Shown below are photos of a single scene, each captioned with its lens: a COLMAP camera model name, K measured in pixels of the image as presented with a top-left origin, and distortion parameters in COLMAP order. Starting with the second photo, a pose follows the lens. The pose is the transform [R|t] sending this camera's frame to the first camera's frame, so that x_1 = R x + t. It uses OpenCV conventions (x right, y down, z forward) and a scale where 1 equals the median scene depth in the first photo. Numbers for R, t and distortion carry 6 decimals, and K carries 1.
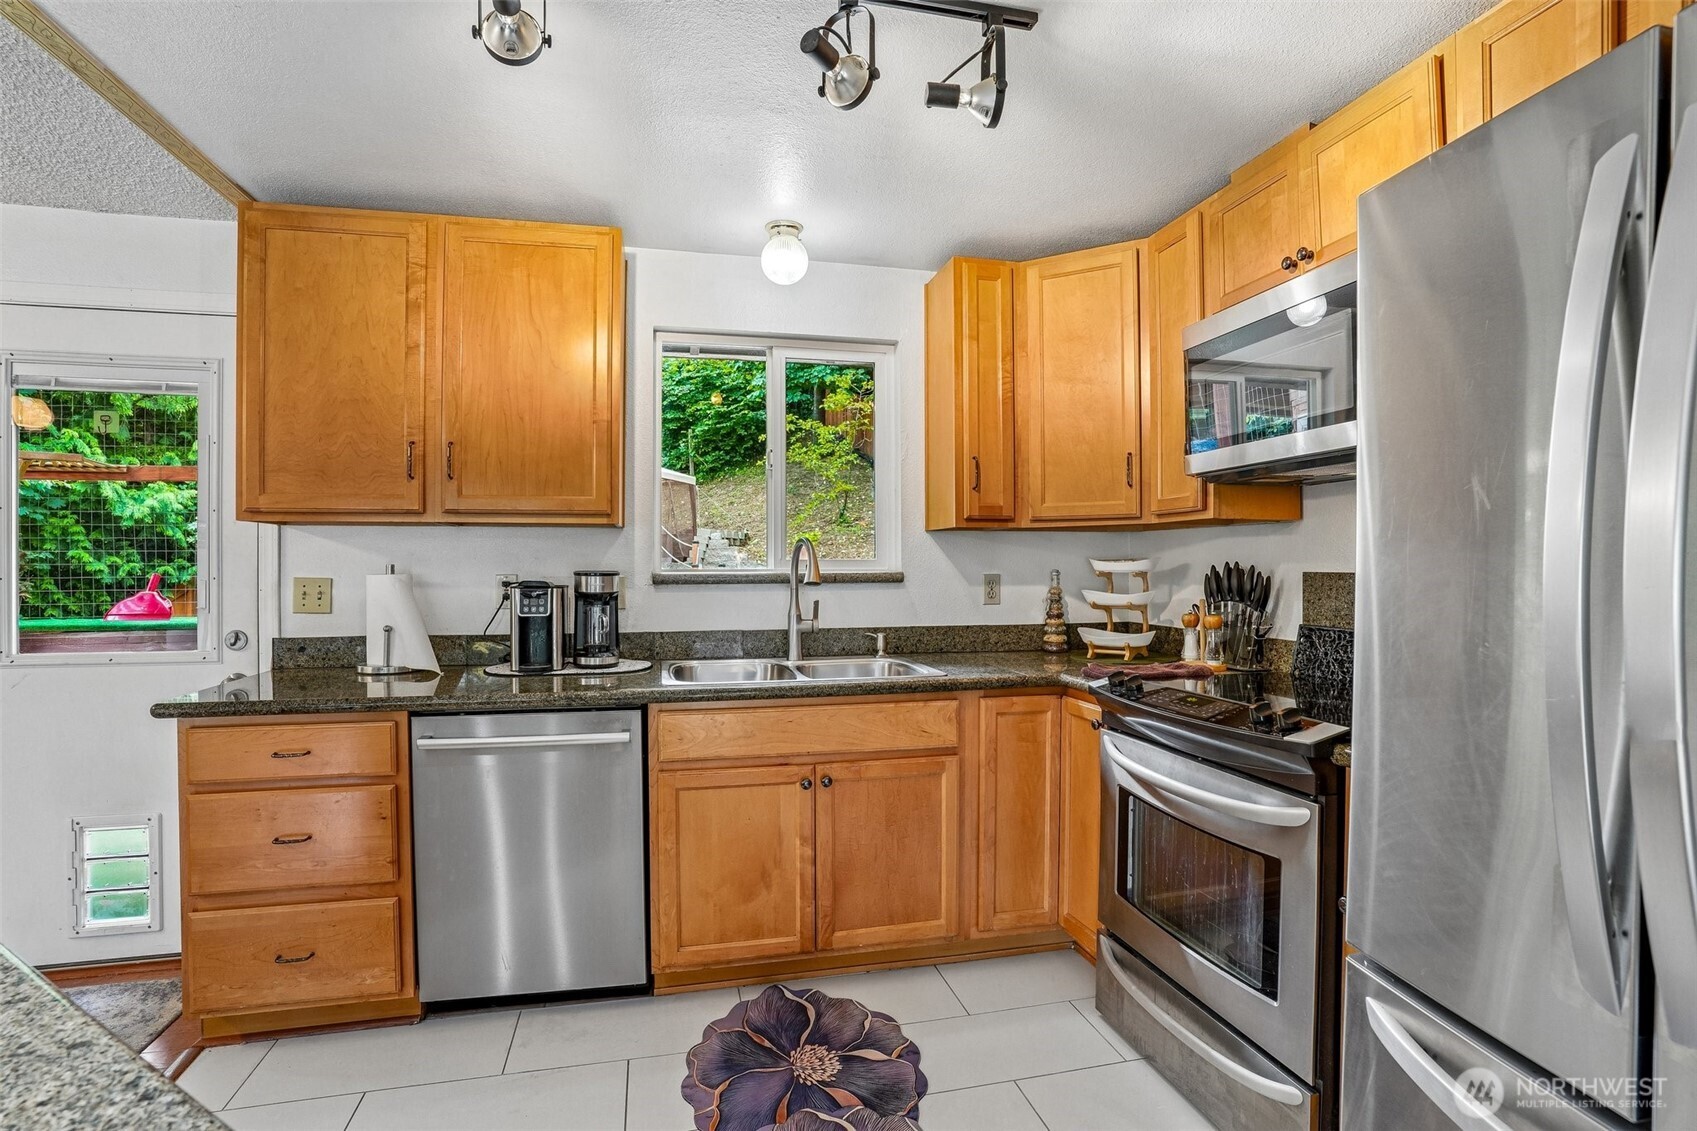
lens RADIAL K [[843.5, 0, 863.3], [0, 843.5, 571.8], [0, 0, 1]] dist [-0.045331, 0.006530]
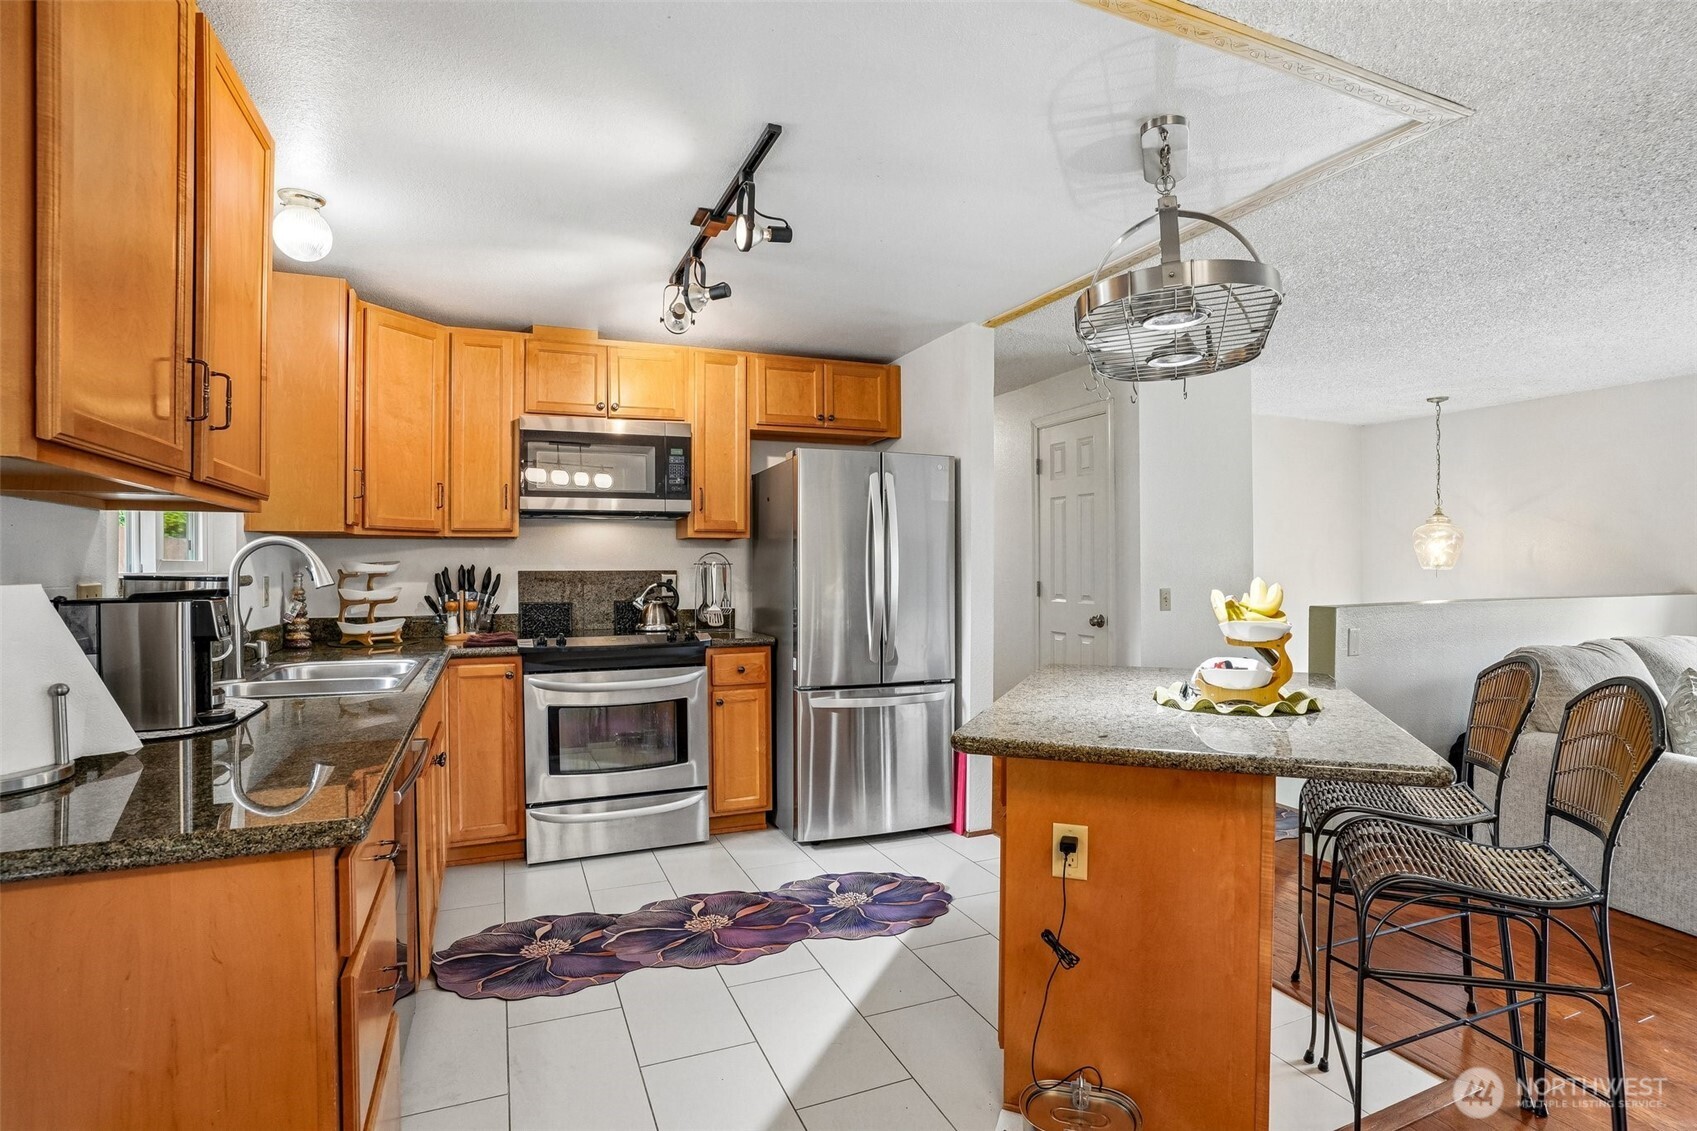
lens RADIAL K [[843.5, 0, 852.3], [0, 843.5, 571.0], [0, 0, 1]] dist [-0.045331, 0.006530]
pose [[-0.169719, -0.002348, 0.985490, -1.060572], [0.012645, 0.999910, 0.004560, 0.001078], [-0.985411, 0.013235, -0.169674, 0.553644]]
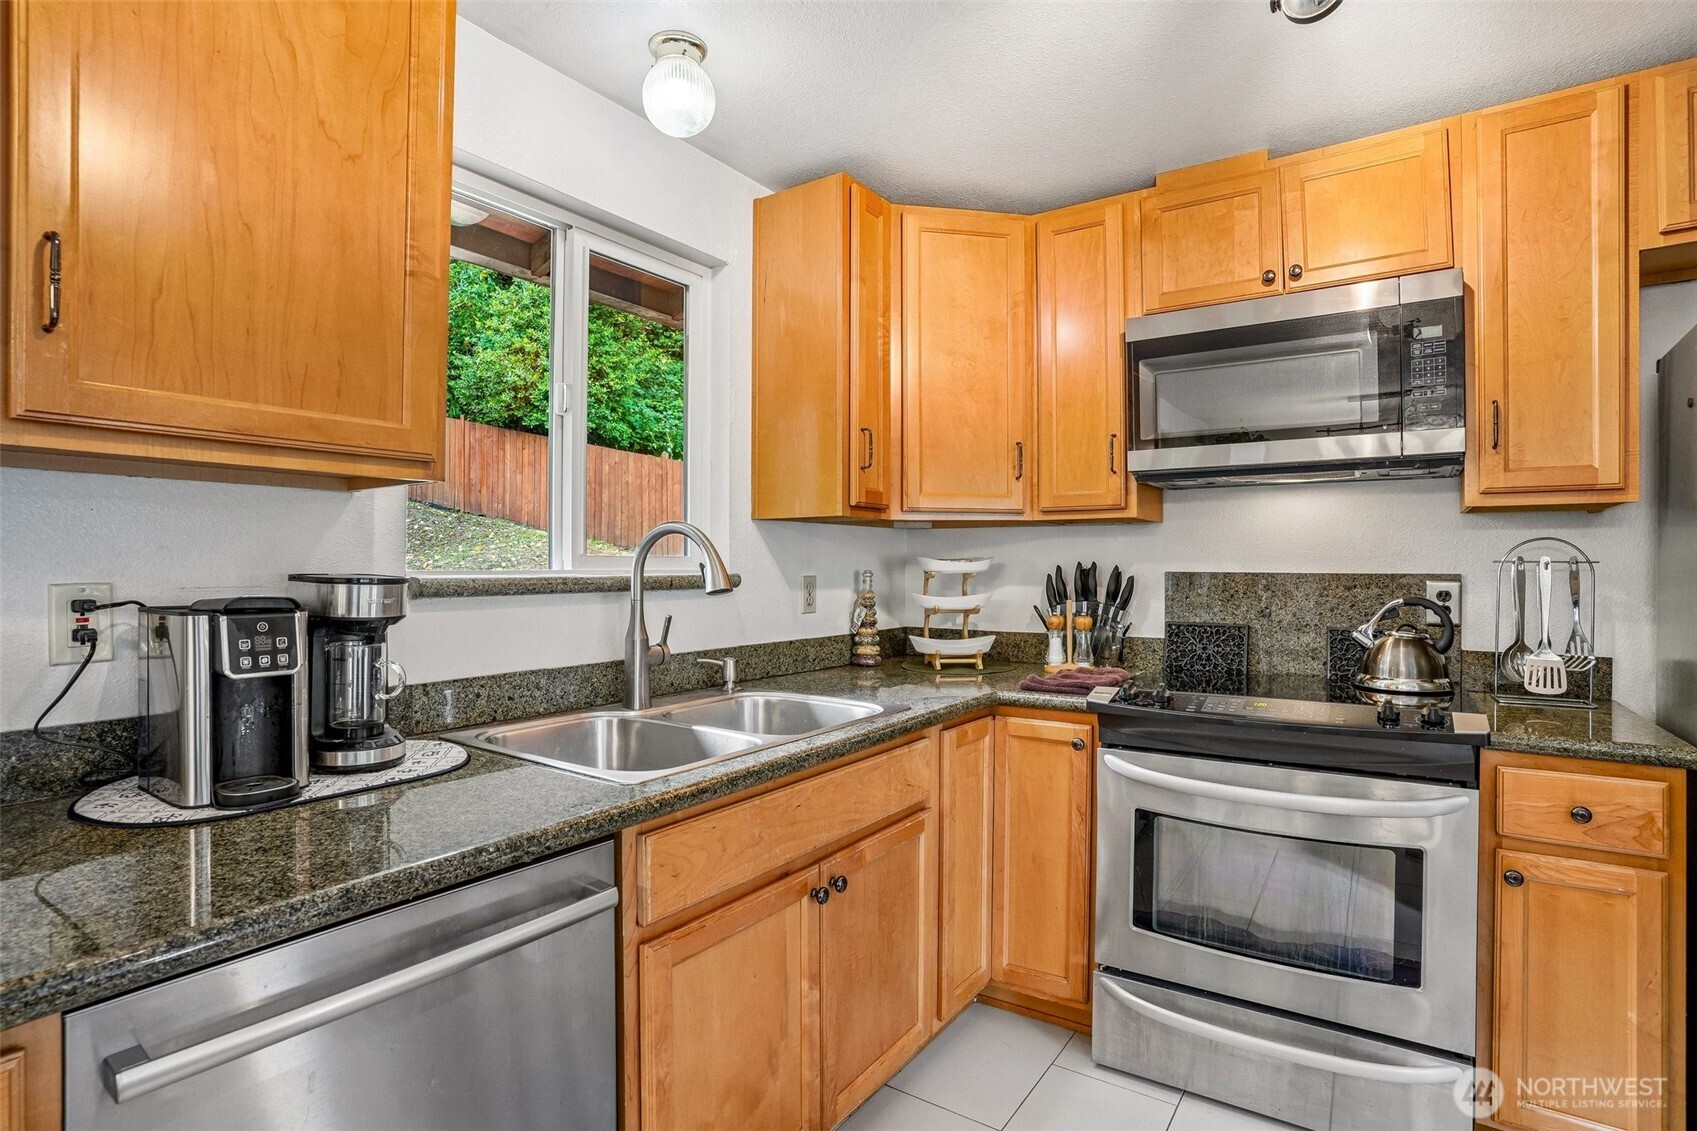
lens RADIAL K [[843.5, 0, 849.4], [0, 843.5, 567.2], [0, 0, 1]] dist [-0.045331, 0.006530]
pose [[0.737423, 0.001213, 0.675430, -0.423494], [0.003305, 0.999980, -0.005404, -0.001251], [-0.675423, 0.006217, 0.737404, 0.427326]]
